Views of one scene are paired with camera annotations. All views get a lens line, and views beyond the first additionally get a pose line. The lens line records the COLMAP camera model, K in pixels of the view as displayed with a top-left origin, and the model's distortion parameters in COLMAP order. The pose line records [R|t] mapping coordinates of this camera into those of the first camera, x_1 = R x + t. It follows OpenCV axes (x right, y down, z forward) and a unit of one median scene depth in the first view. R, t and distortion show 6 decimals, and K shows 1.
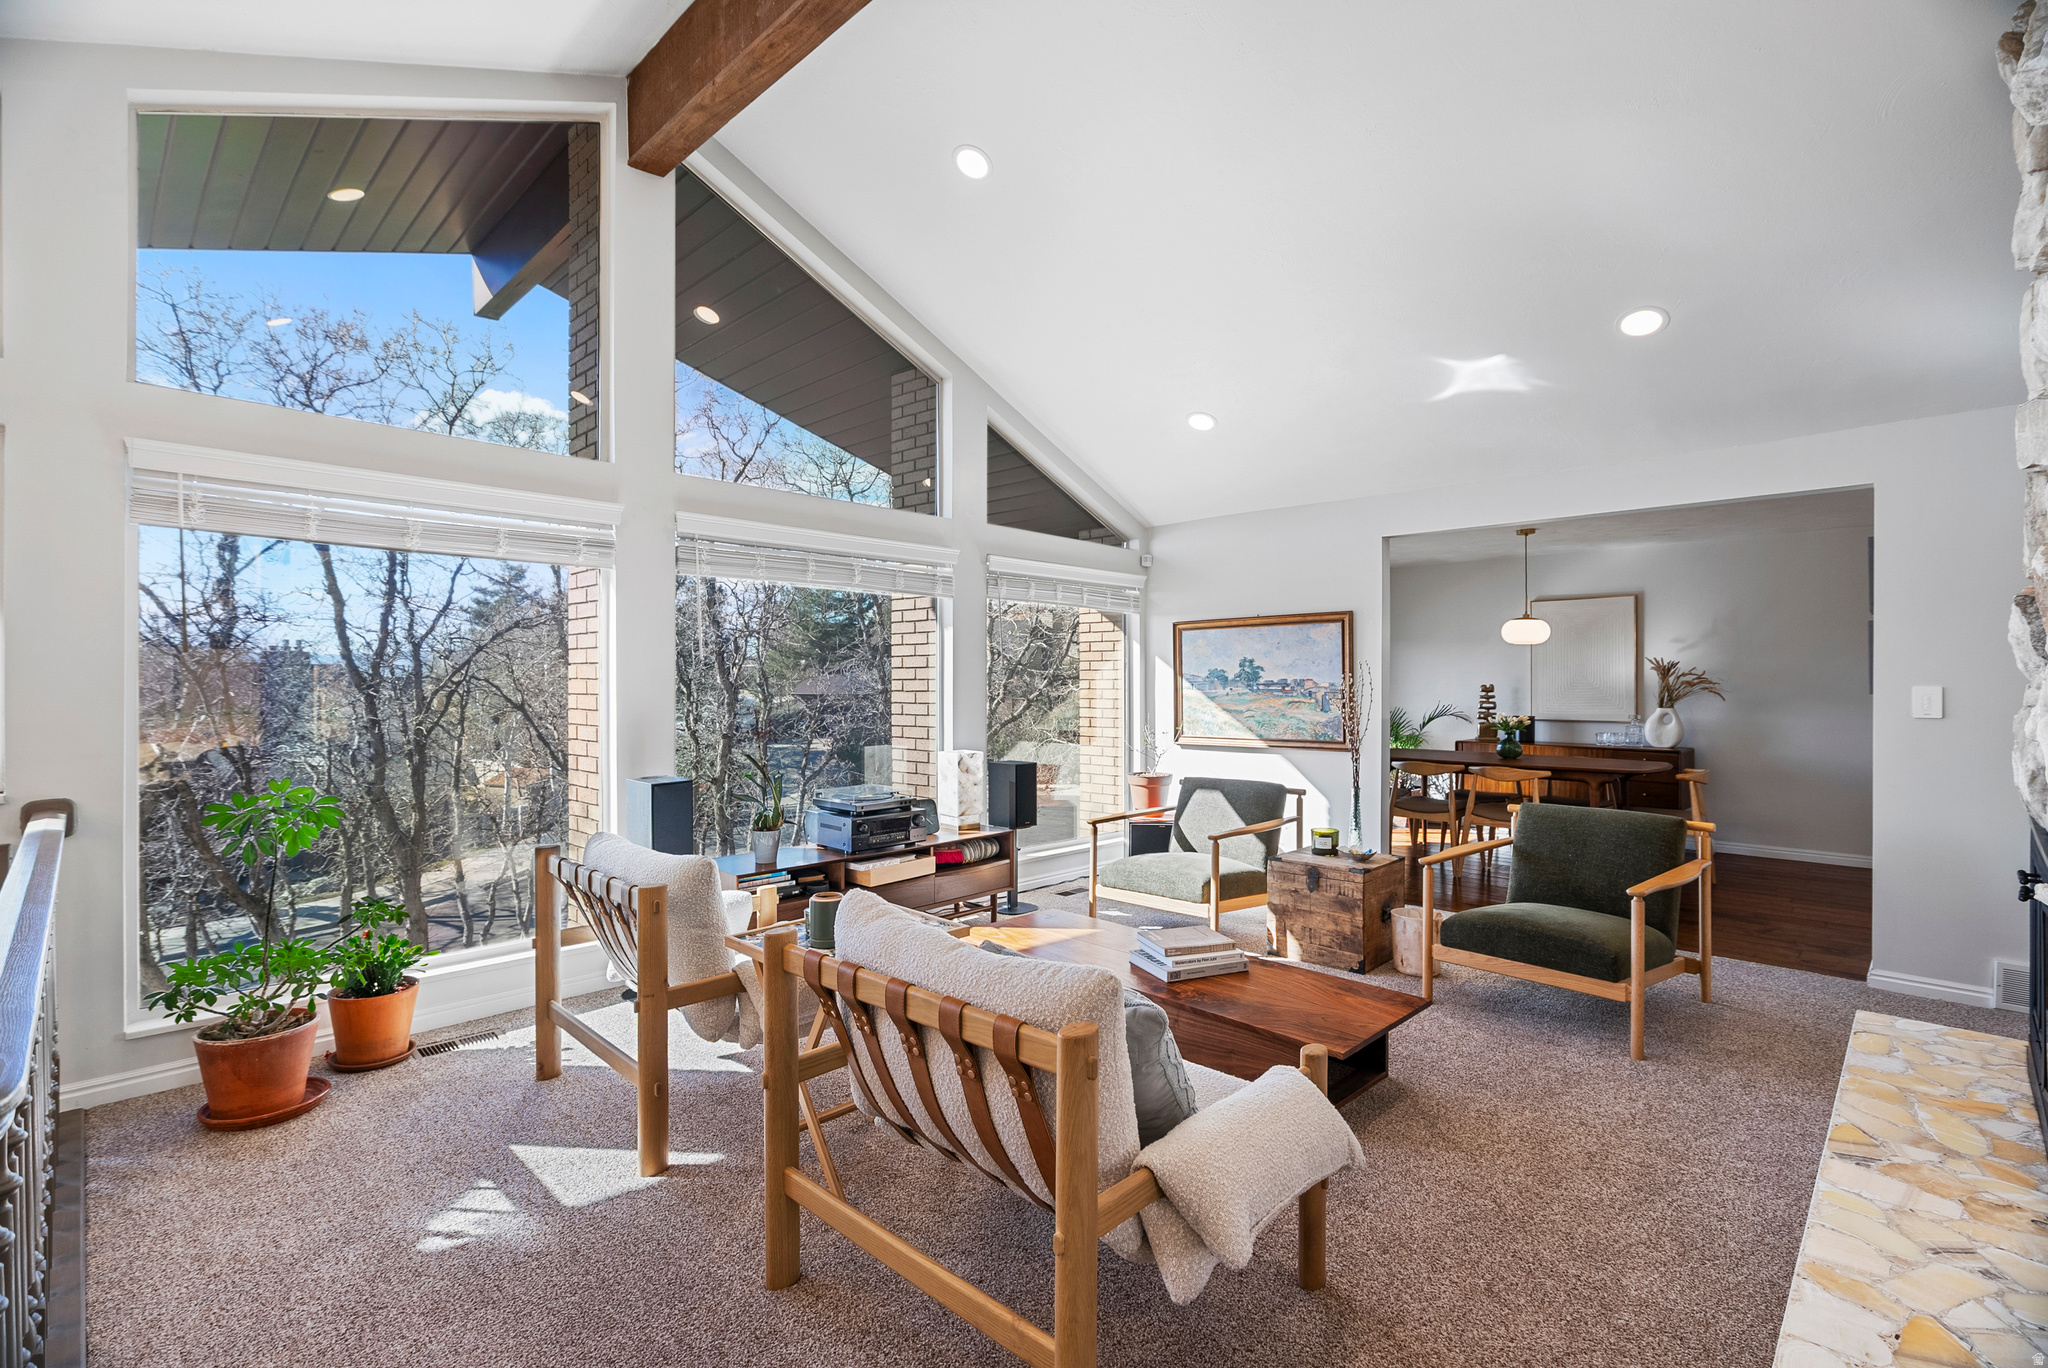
lens RADIAL K [[930.7, 0, 1028.4], [0, 930.7, 675.7], [0, 0, 1]] dist [-0.005486, -0.000647]
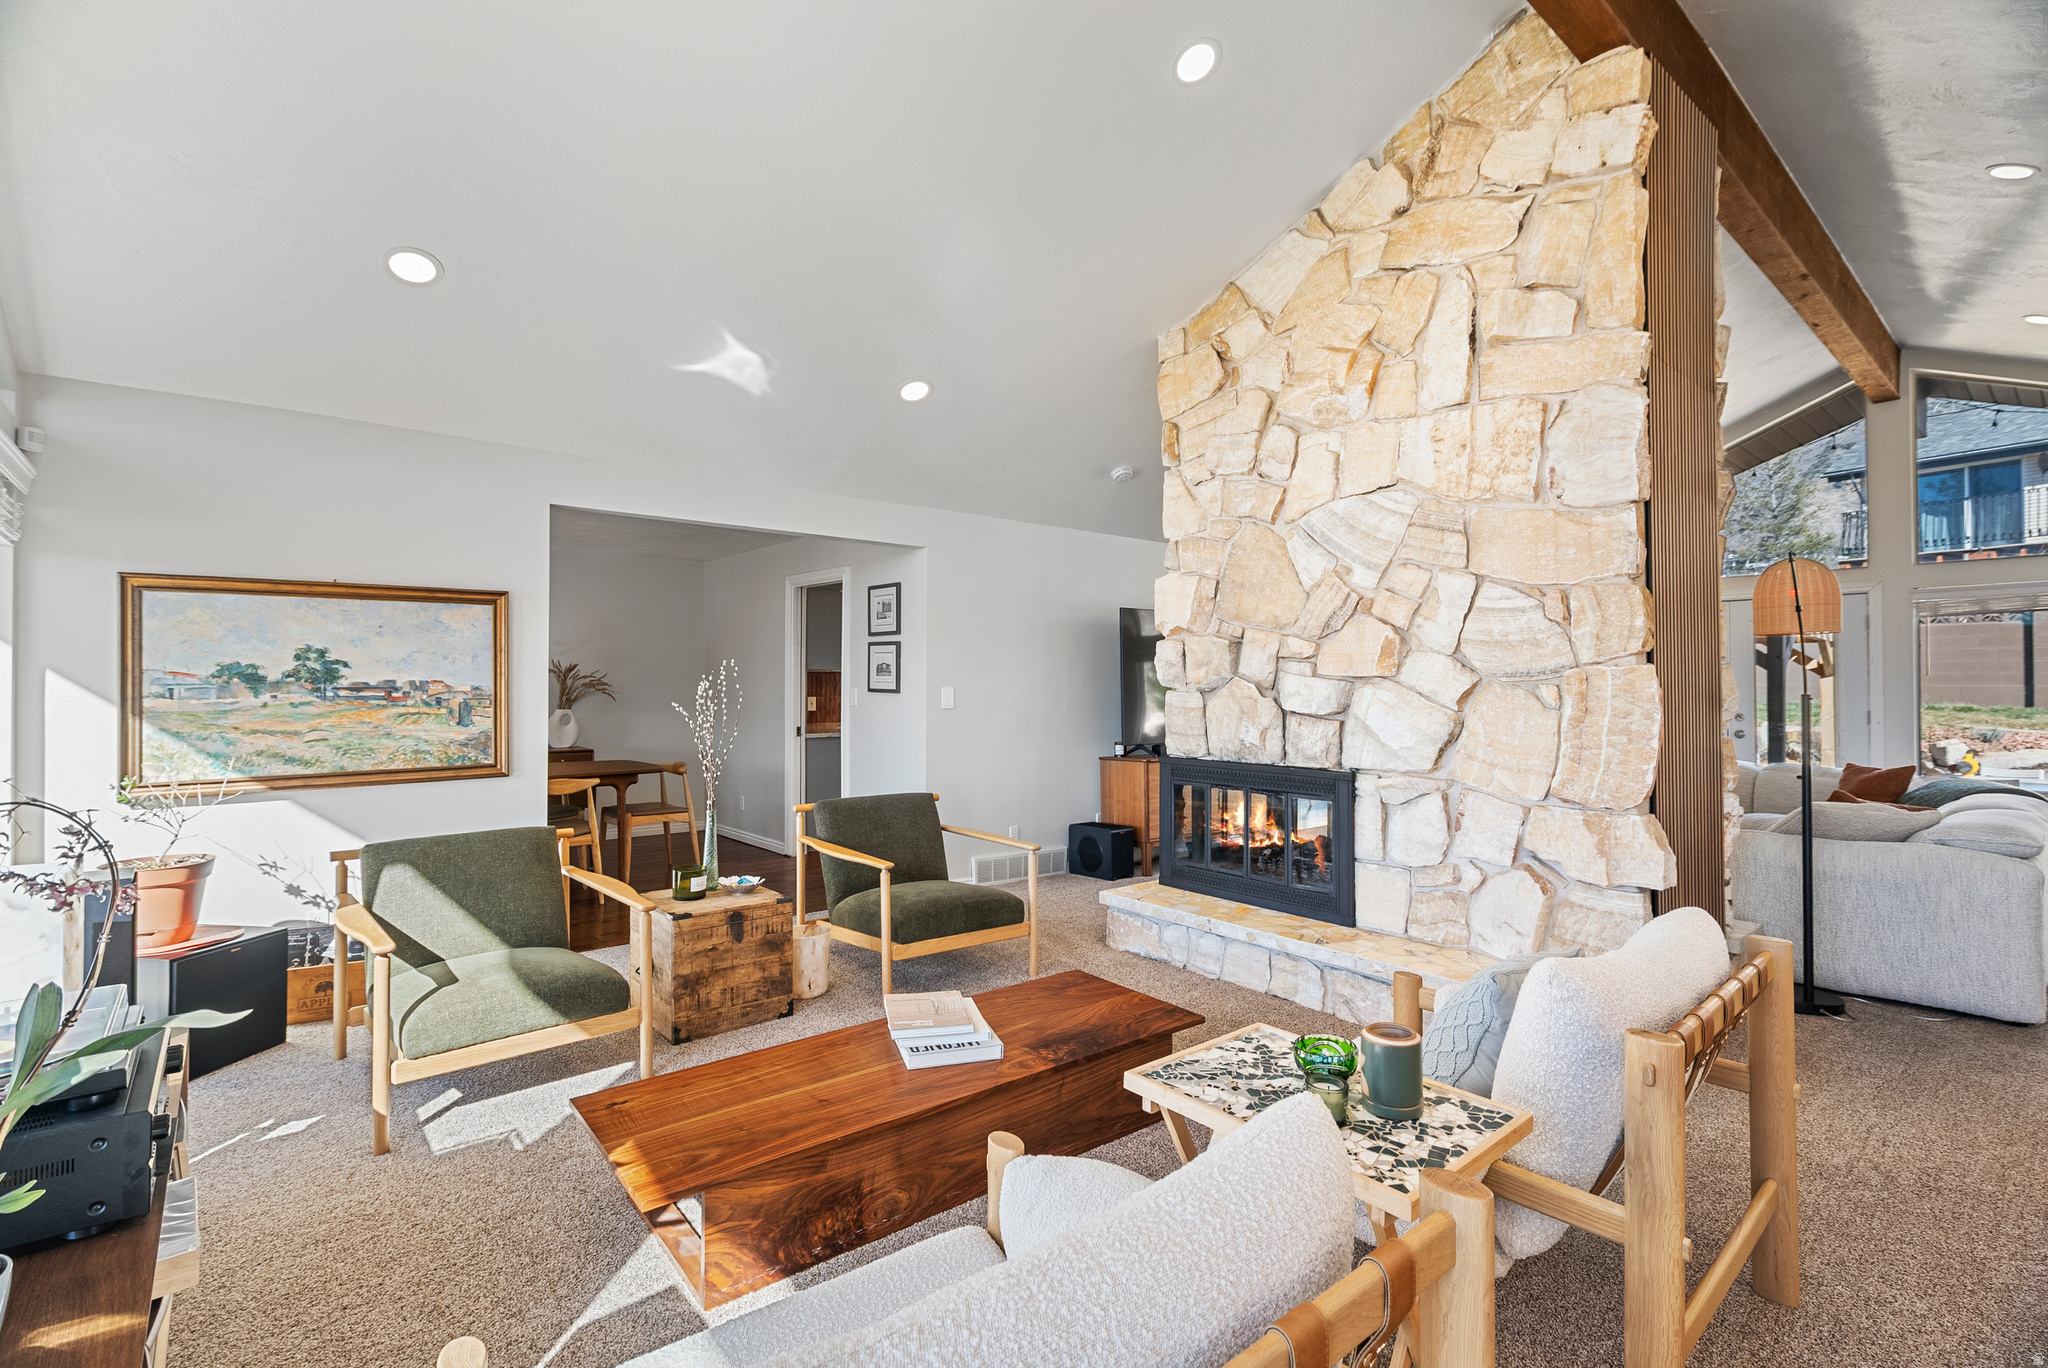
lens RADIAL K [[930.7, 0, 1024.2], [0, 930.7, 676.2], [0, 0, 1]] dist [-0.005486, -0.000647]
pose [[0.099204, 0.007037, 0.995042, -0.352779], [-0.005506, 0.999964, -0.006523, 0.002698], [-0.995052, -0.004832, 0.099240, 0.489075]]
